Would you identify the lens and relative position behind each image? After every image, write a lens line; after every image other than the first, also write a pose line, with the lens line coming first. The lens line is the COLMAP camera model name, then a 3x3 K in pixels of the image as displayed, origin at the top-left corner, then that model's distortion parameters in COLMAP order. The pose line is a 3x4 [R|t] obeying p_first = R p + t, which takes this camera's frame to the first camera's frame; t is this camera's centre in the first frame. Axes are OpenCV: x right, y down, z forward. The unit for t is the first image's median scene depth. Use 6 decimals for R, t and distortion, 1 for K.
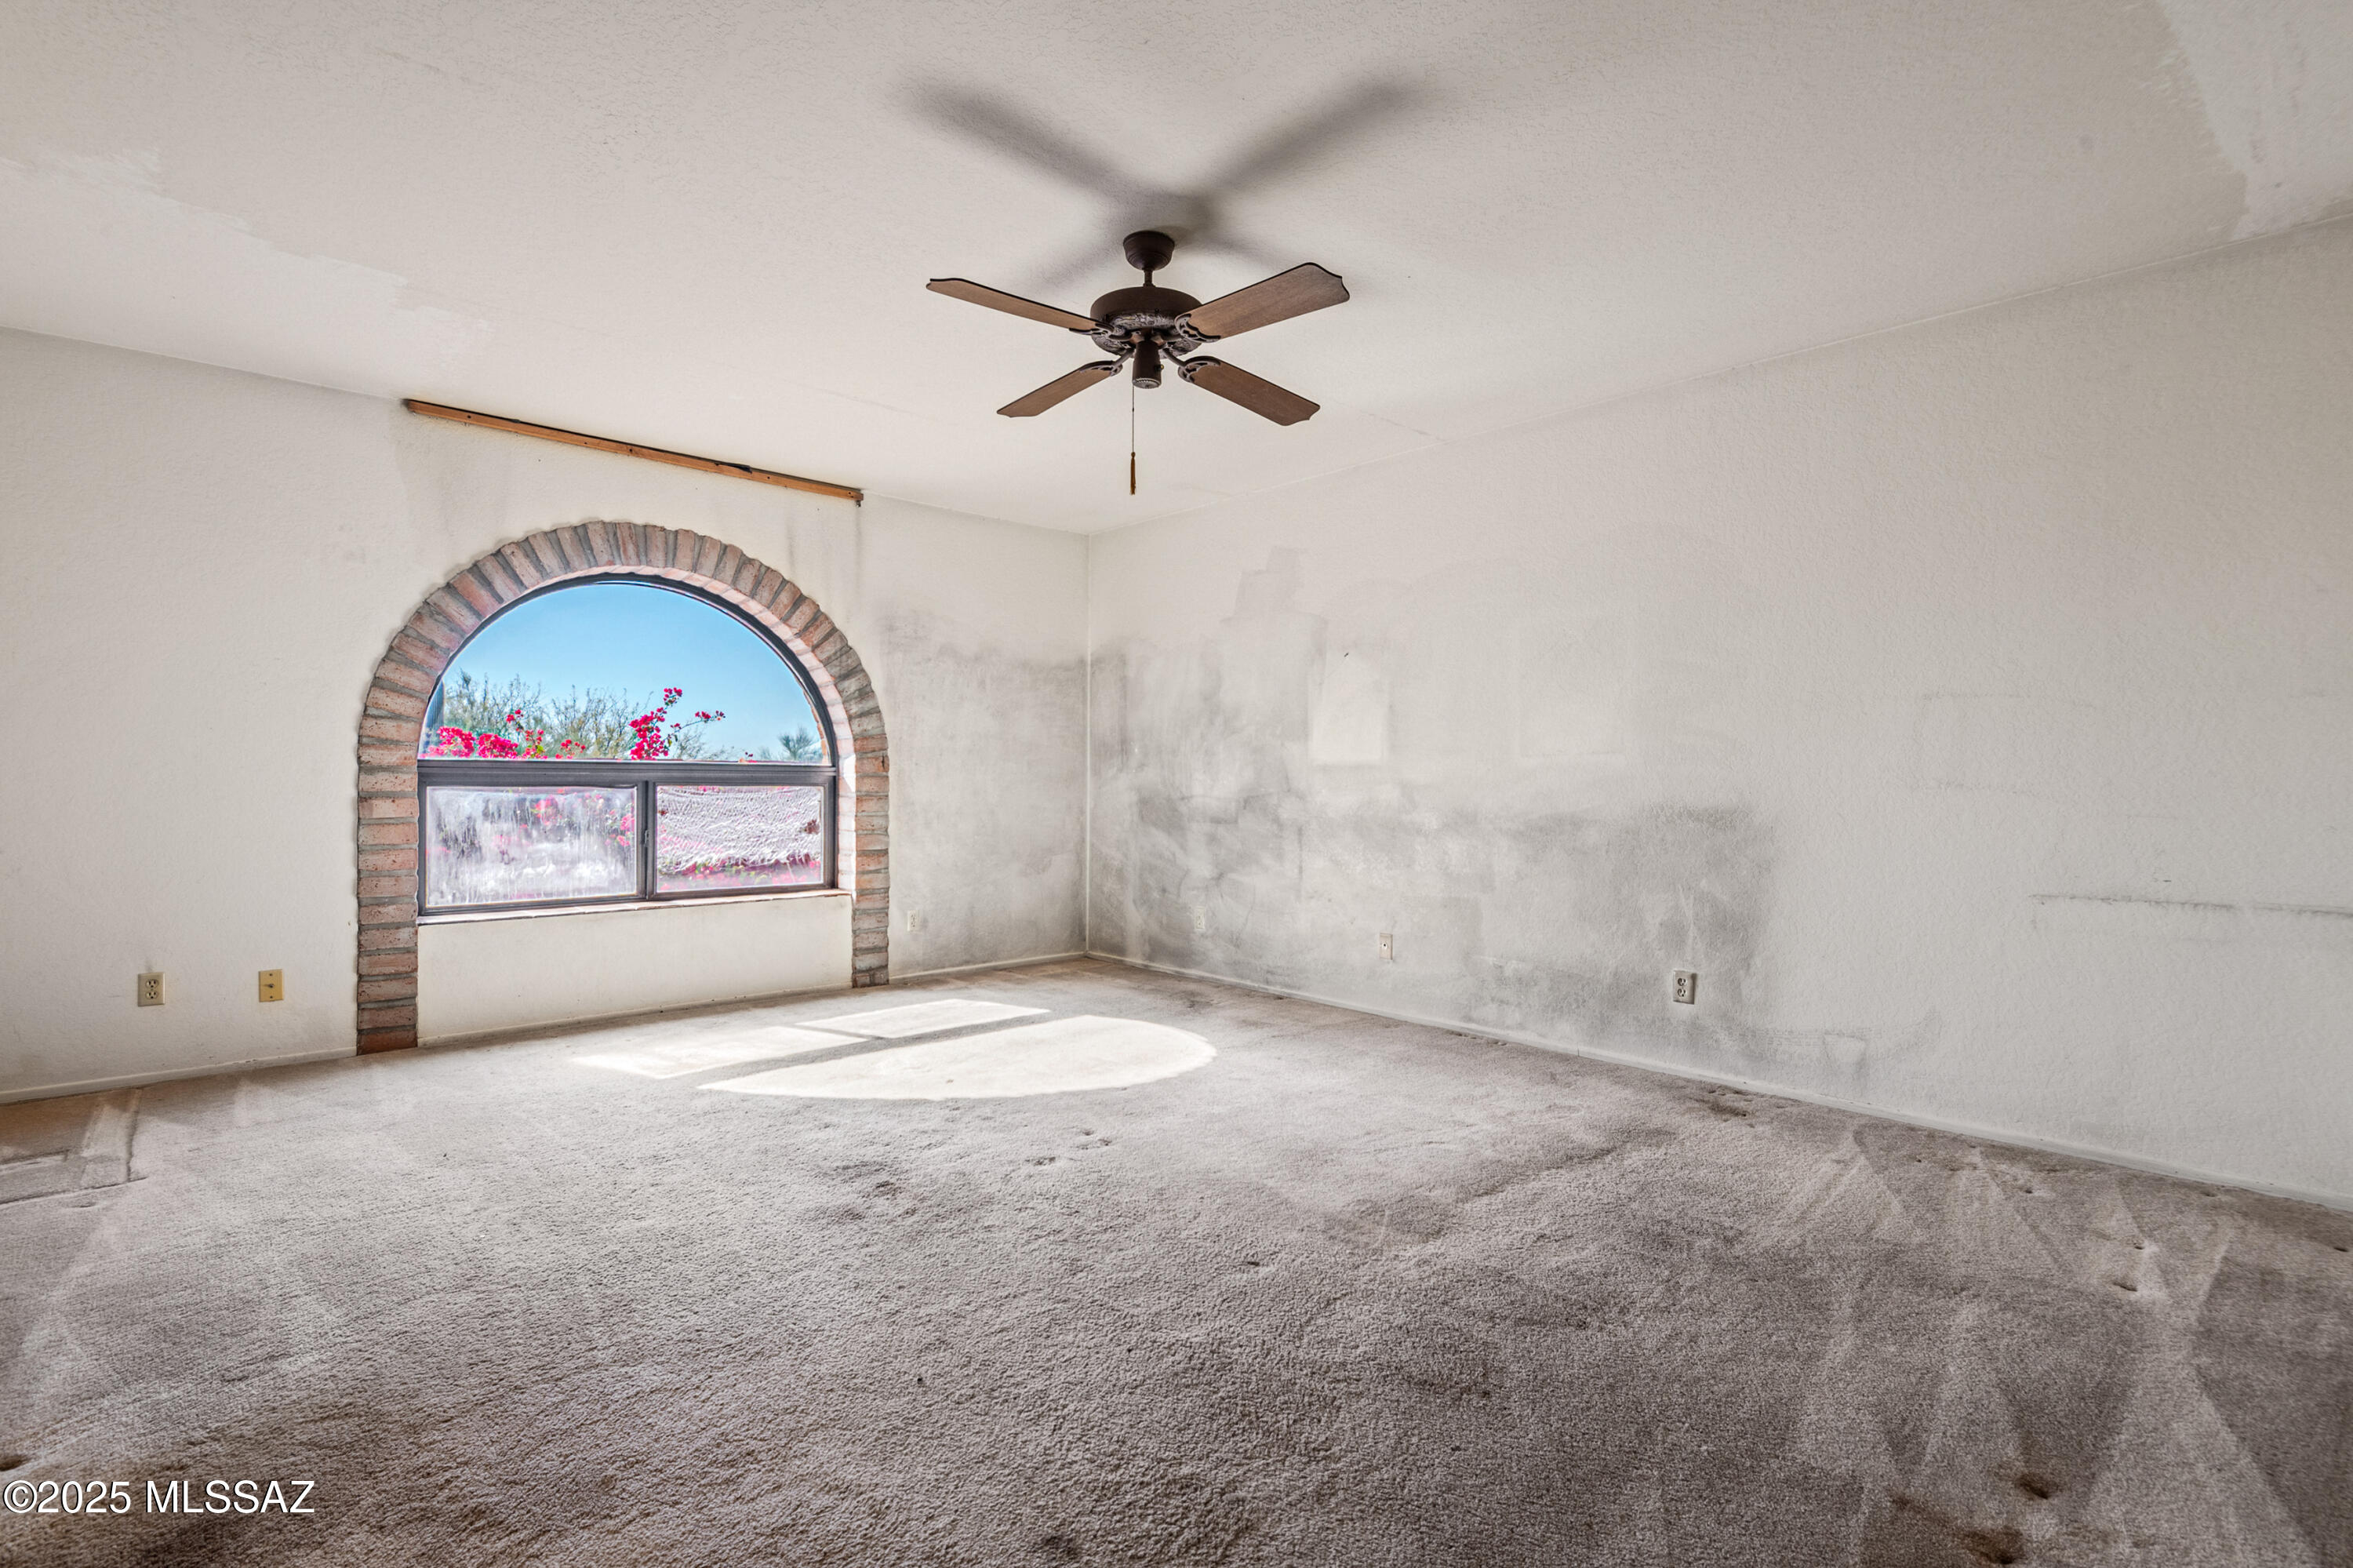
lens RADIAL K [[1081.1, 0, 1172.2], [0, 1081.1, 776.3], [0, 0, 1]] dist [-0.001924, -0.000119]
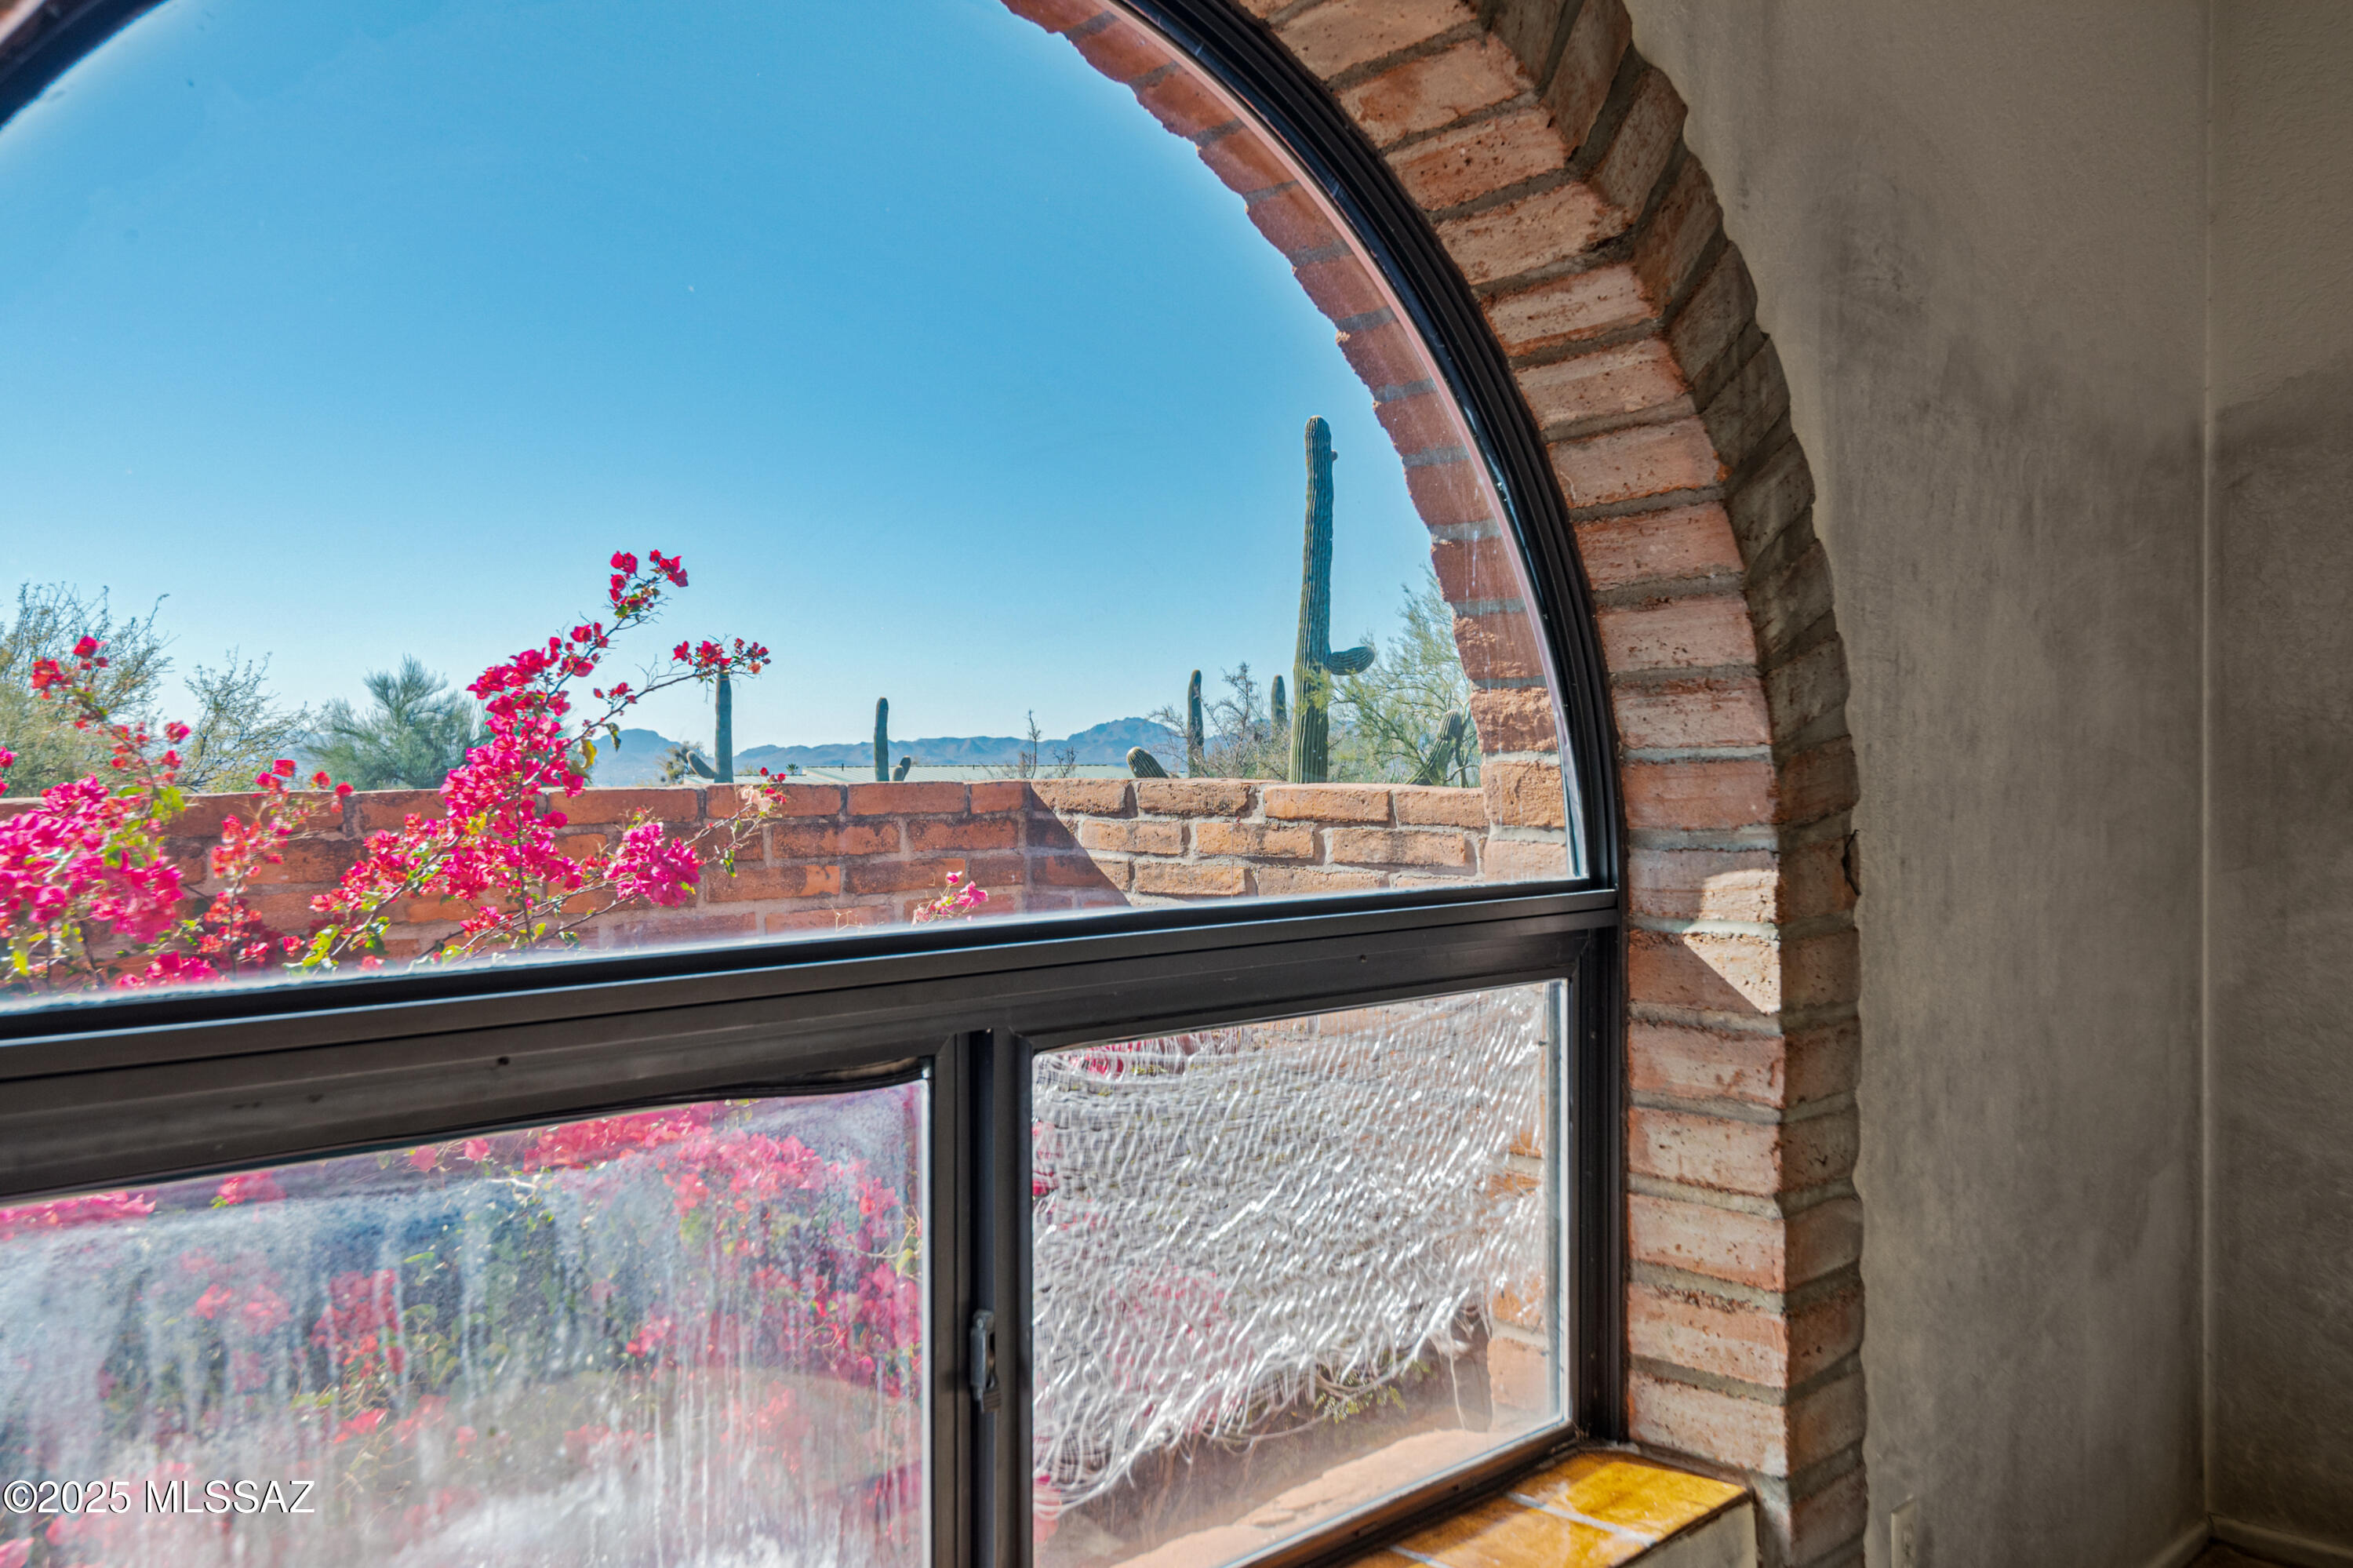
lens RADIAL K [[1961.2, 0, 1176.5], [0, 1961.2, 784.0], [0, 0, 1]] dist [0.035151, -0.000574]
pose [[0.997801, -0.007113, 0.065901, -0.477549], [0.005753, 0.999767, 0.020803, -0.042851], [-0.066034, -0.020378, 0.997609, 0.682467]]
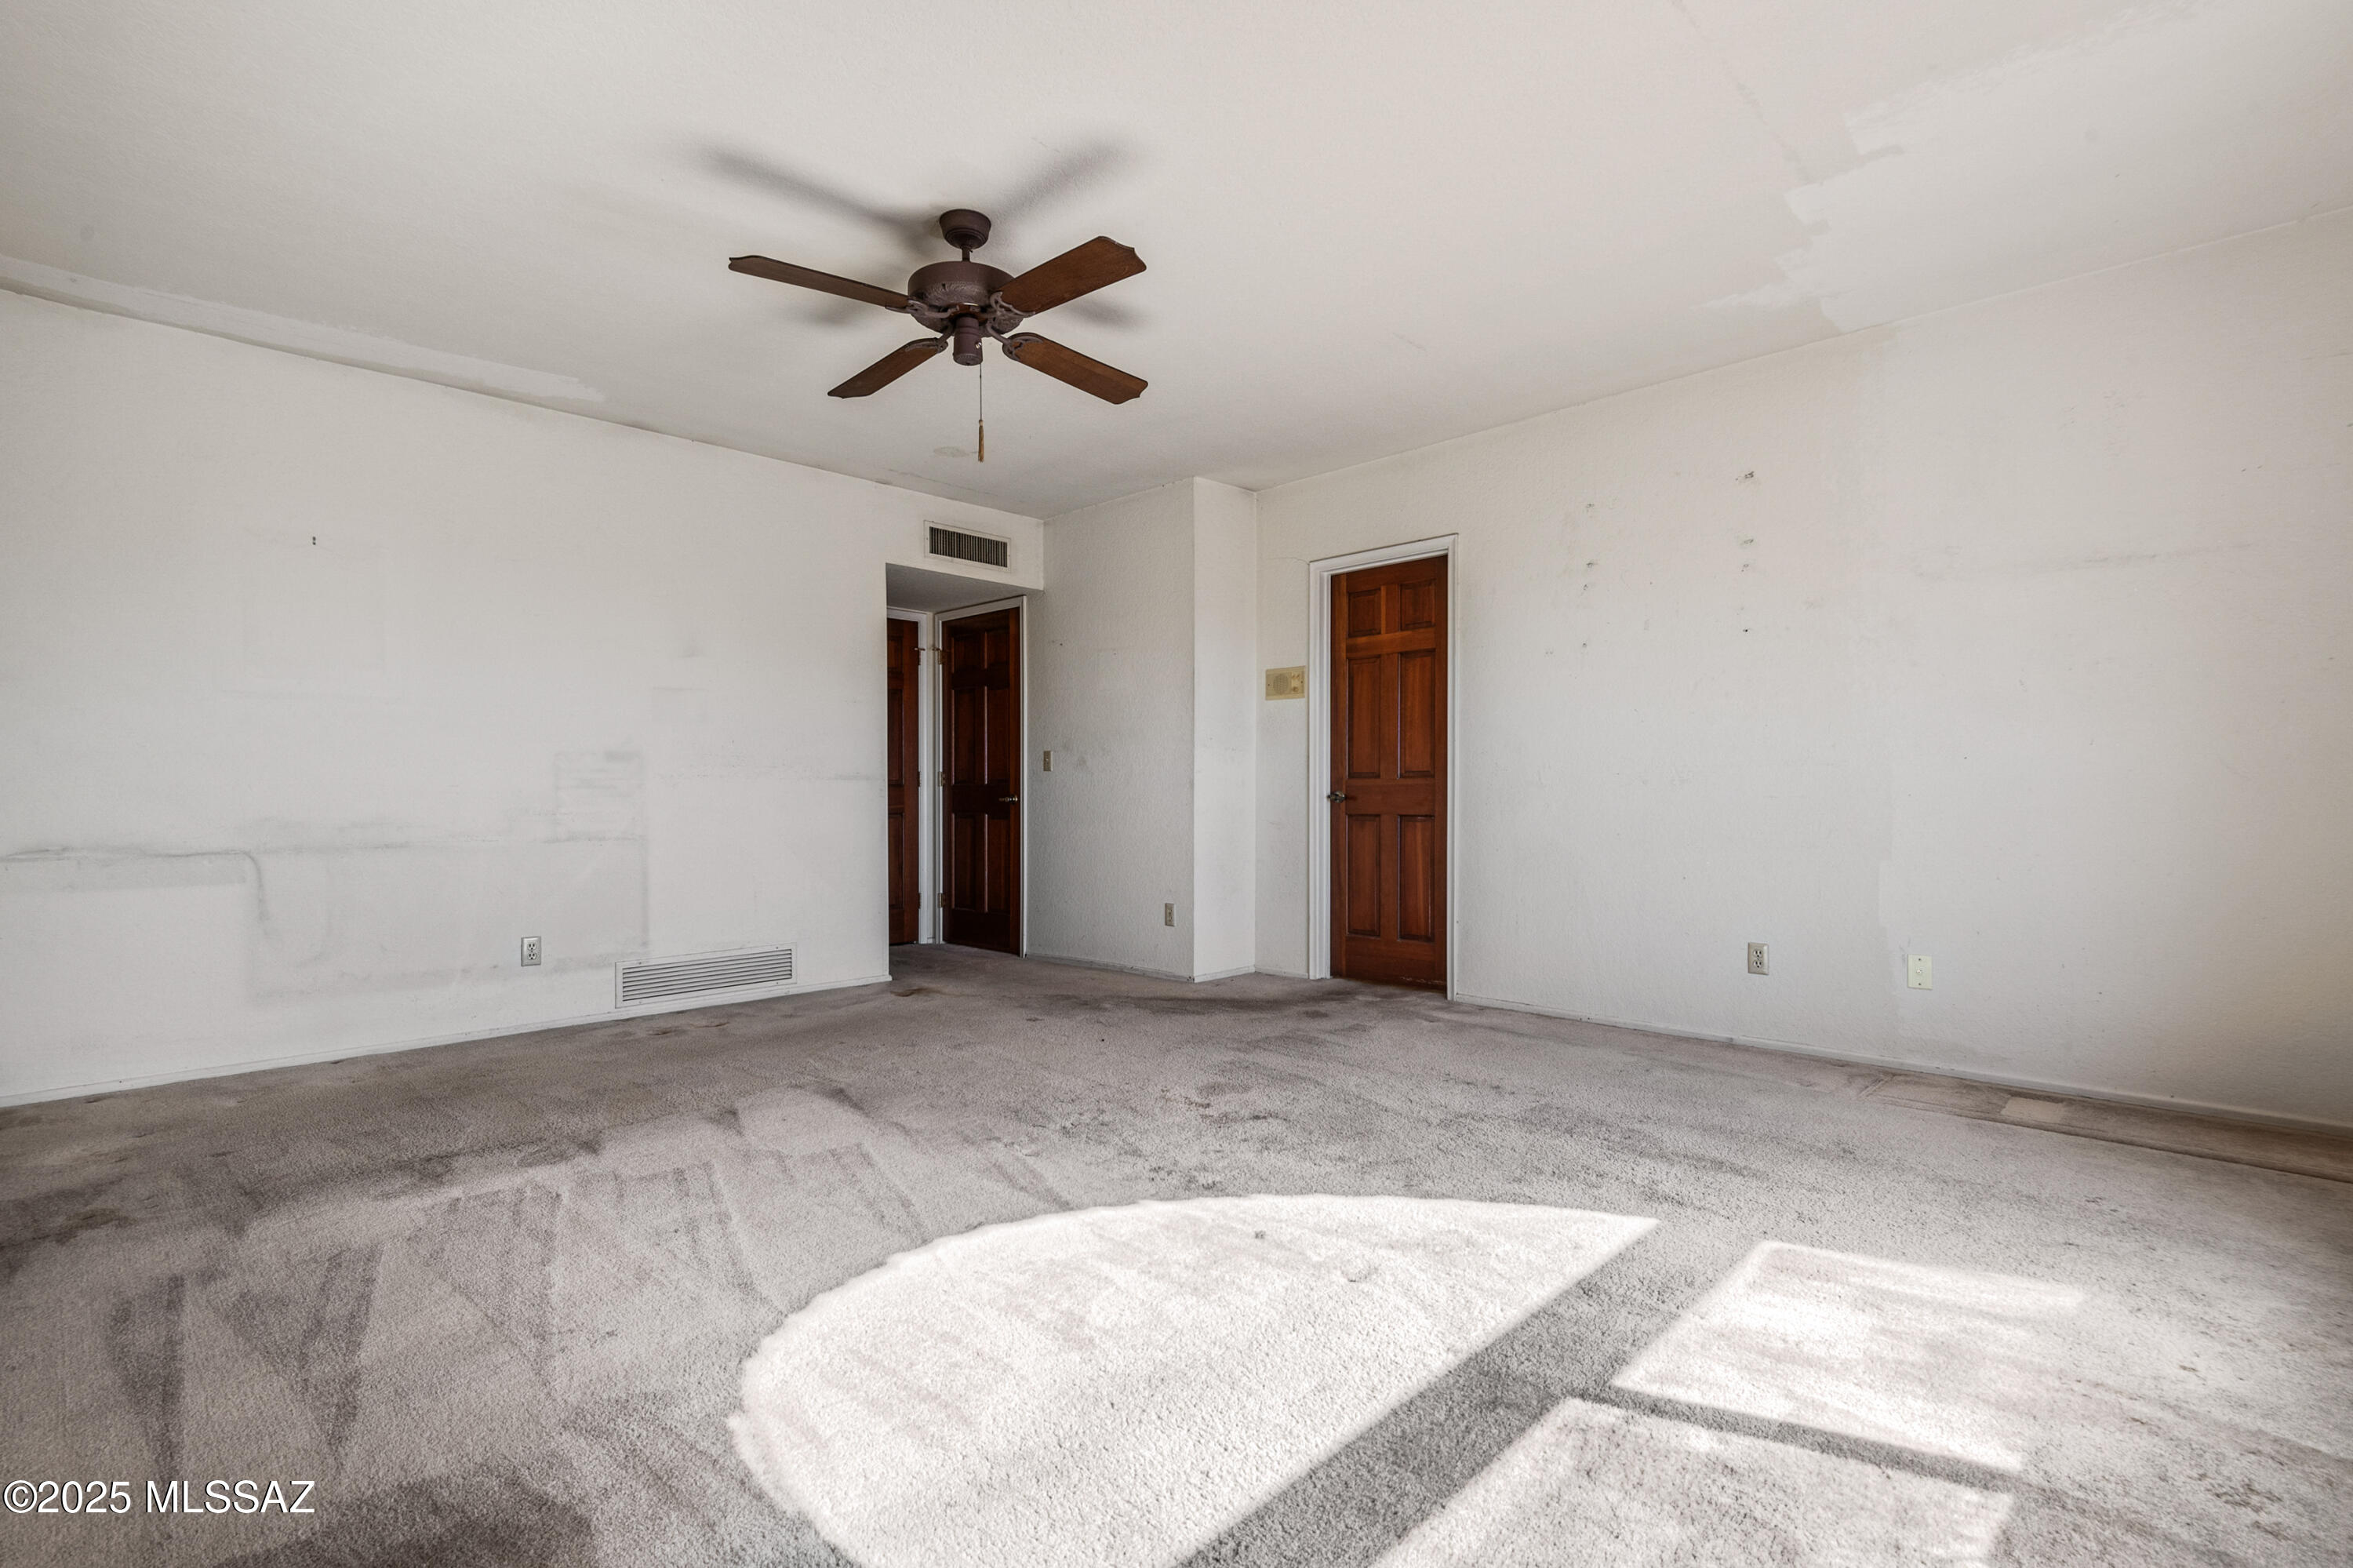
lens RADIAL K [[1090.6, 0, 1142.7], [0, 1090.6, 788.4], [0, 0, 1]] dist [0.001613, 0.000217]
pose [[-0.999577, -0.000764, -0.029074, -0.093342], [-0.000520, 0.999965, -0.008390, 0.027821], [0.029079, -0.008371, -0.999542, 1.199176]]
